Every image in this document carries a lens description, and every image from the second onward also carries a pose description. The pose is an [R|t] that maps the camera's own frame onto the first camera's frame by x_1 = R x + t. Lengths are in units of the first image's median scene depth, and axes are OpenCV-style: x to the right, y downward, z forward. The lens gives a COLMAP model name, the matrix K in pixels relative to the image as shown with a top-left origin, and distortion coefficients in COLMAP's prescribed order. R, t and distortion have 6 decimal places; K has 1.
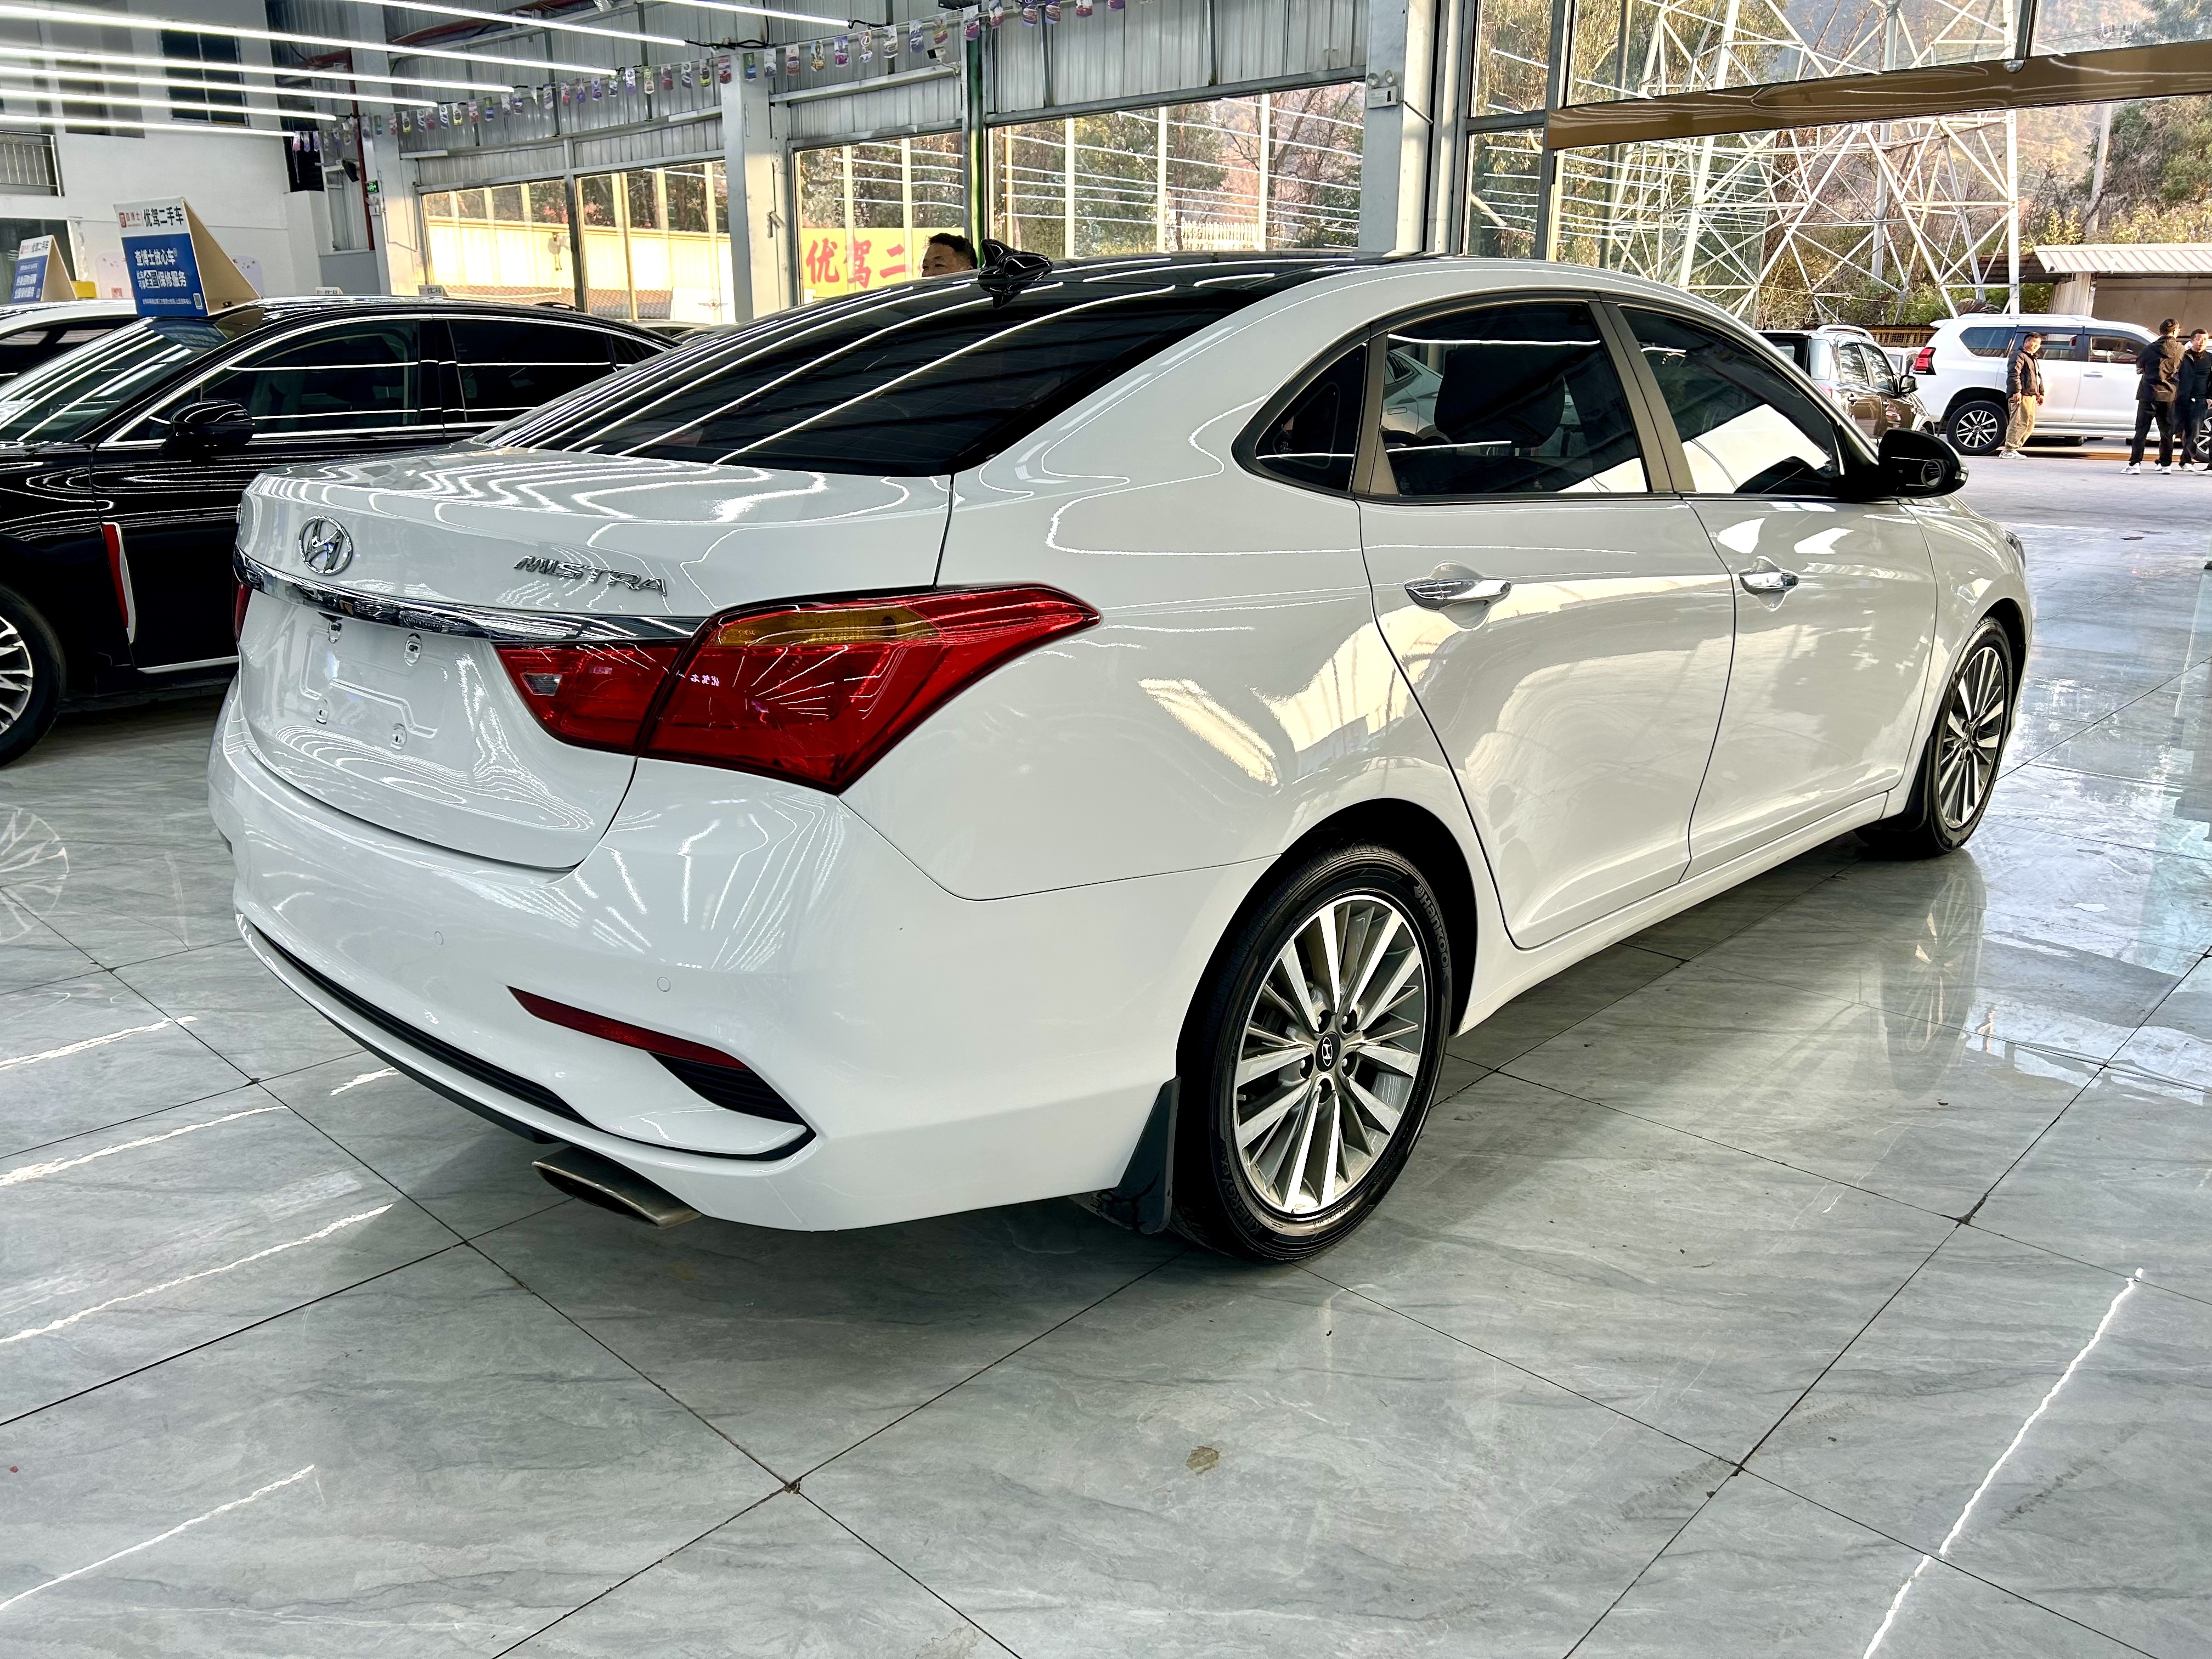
lens RADIAL K [[1658.7, 0, 1124.9], [0, 1658.7, 892.1], [0, 0, 1]] dist [0.045229, -0.046937]
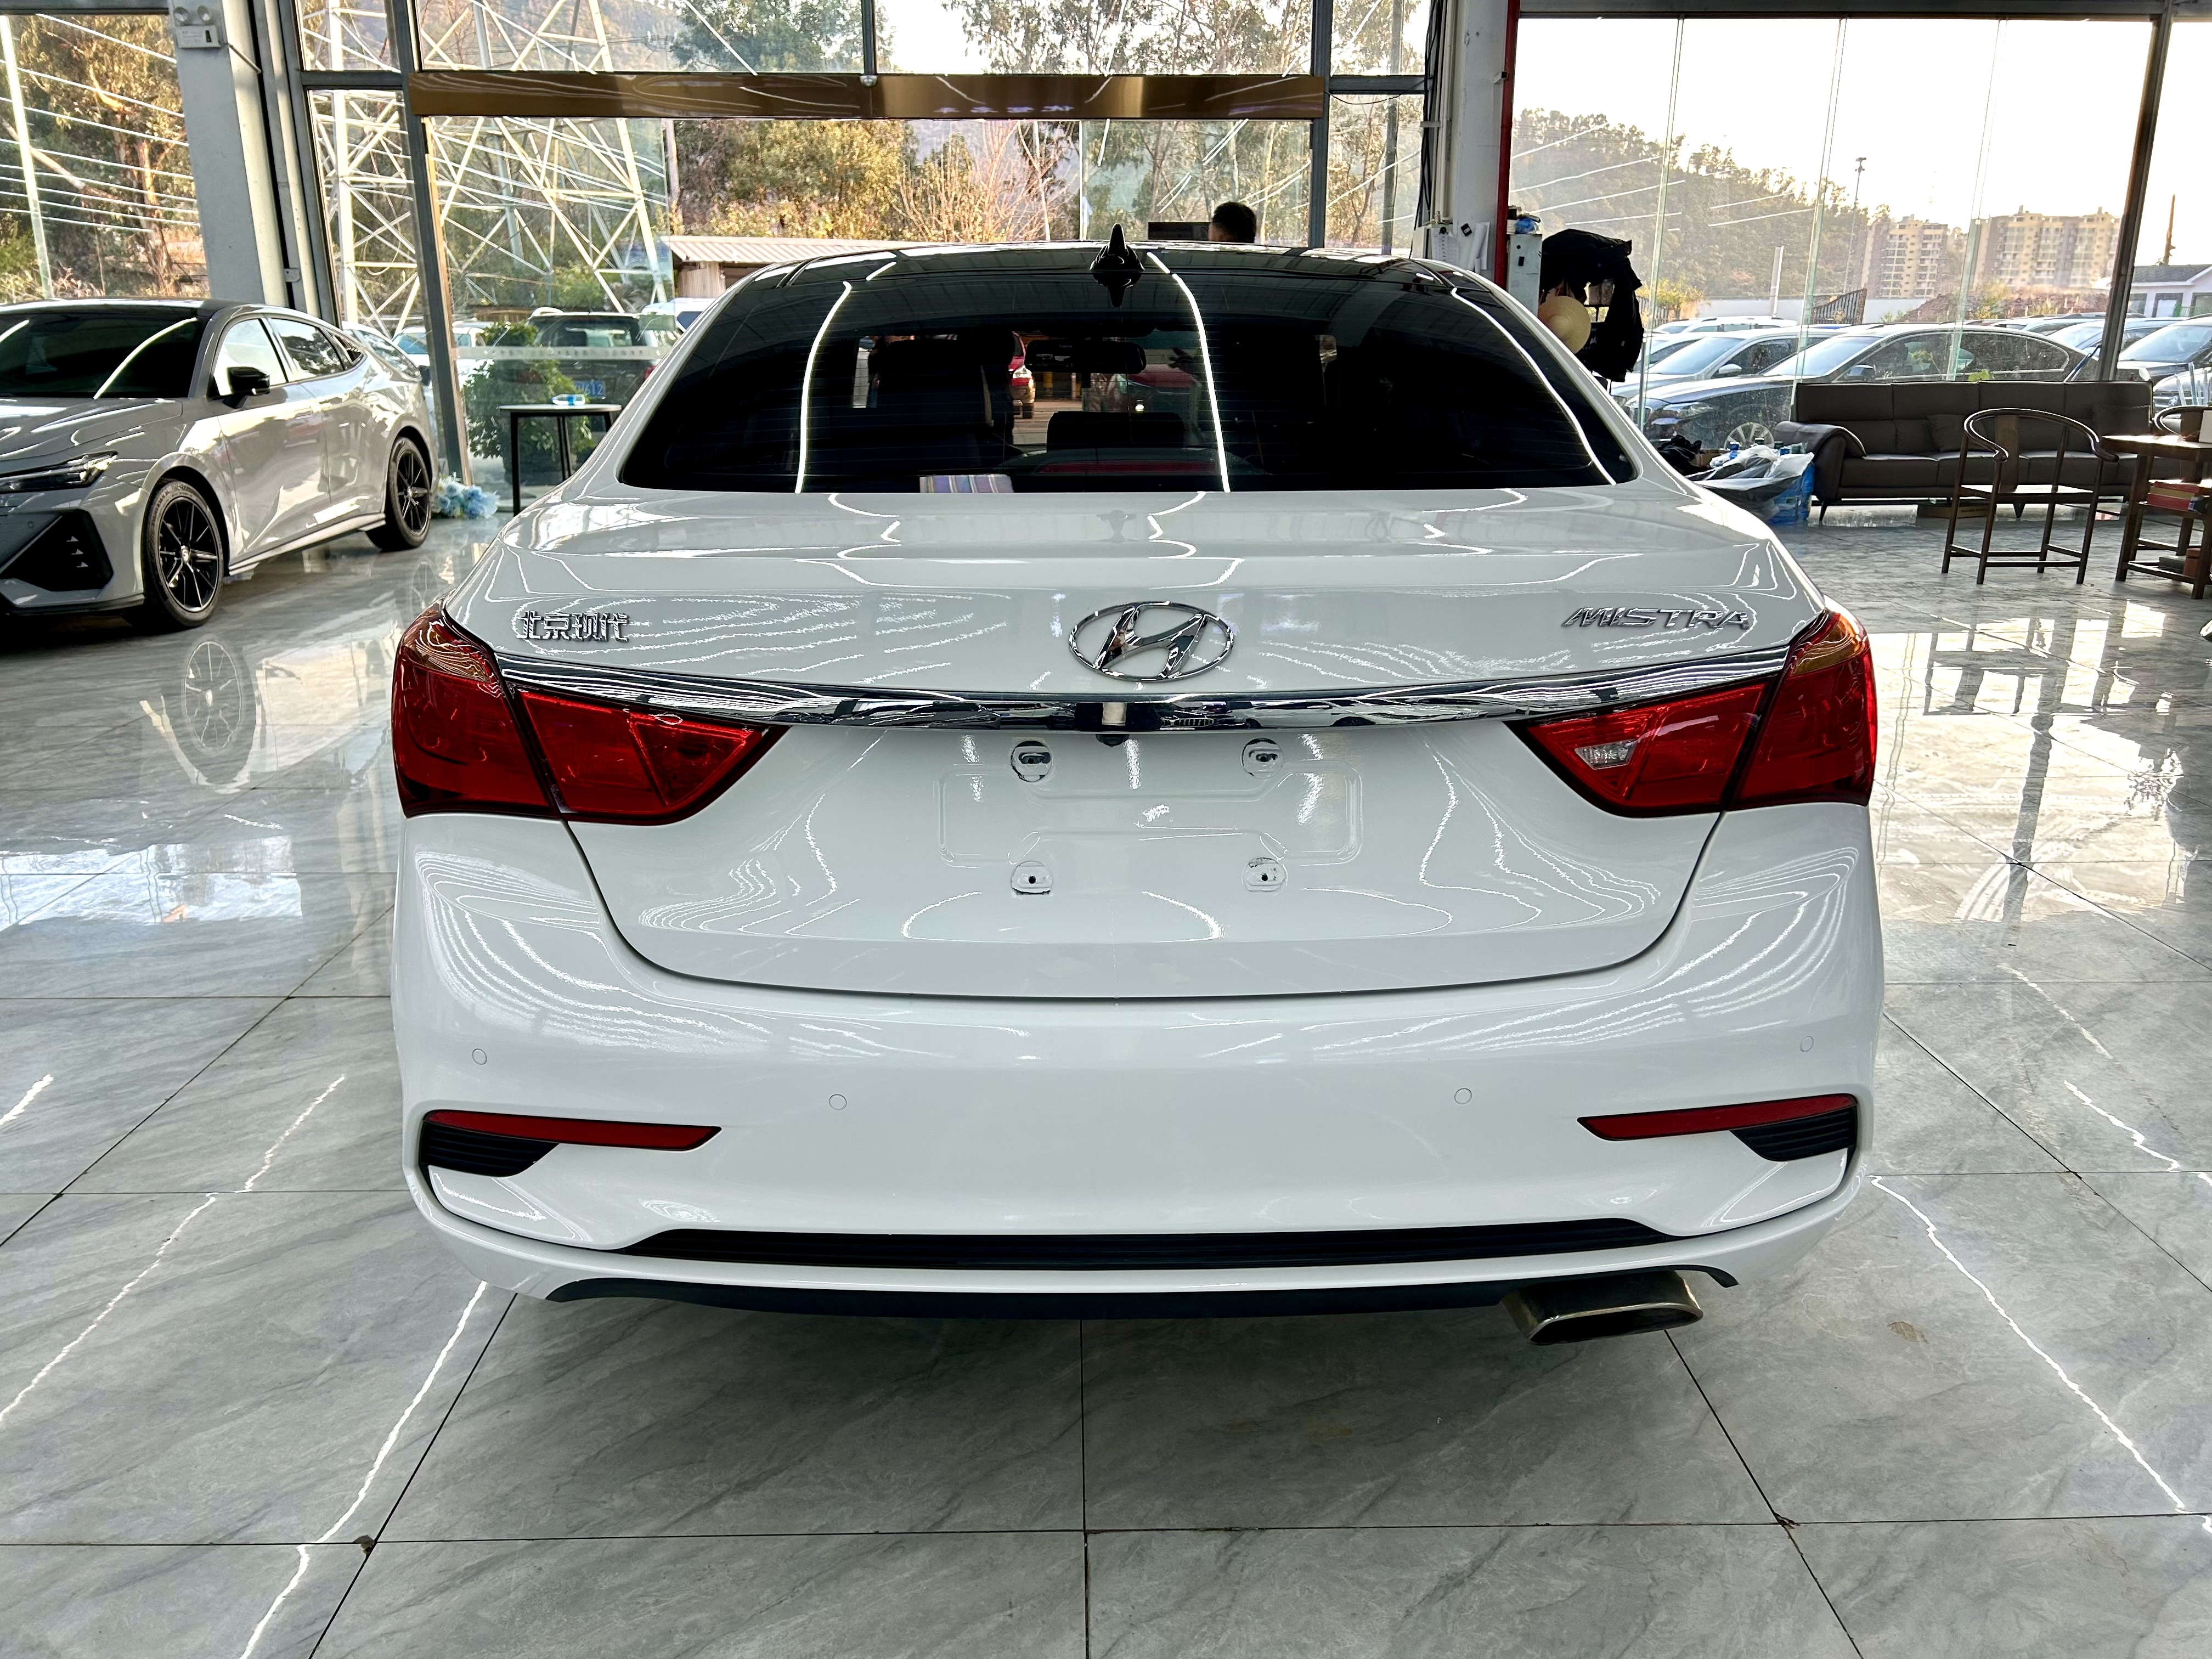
lens RADIAL K [[1658.7, 0, 1141.4], [0, 1658.7, 871.3], [0, 0, 1]] dist [0.045229, -0.046937]
pose [[0.703595, -0.220110, 0.675653, -0.177007], [0.219787, 0.971603, 0.087646, -0.031001], [-0.675758, 0.086833, 0.731992, 0.085651]]
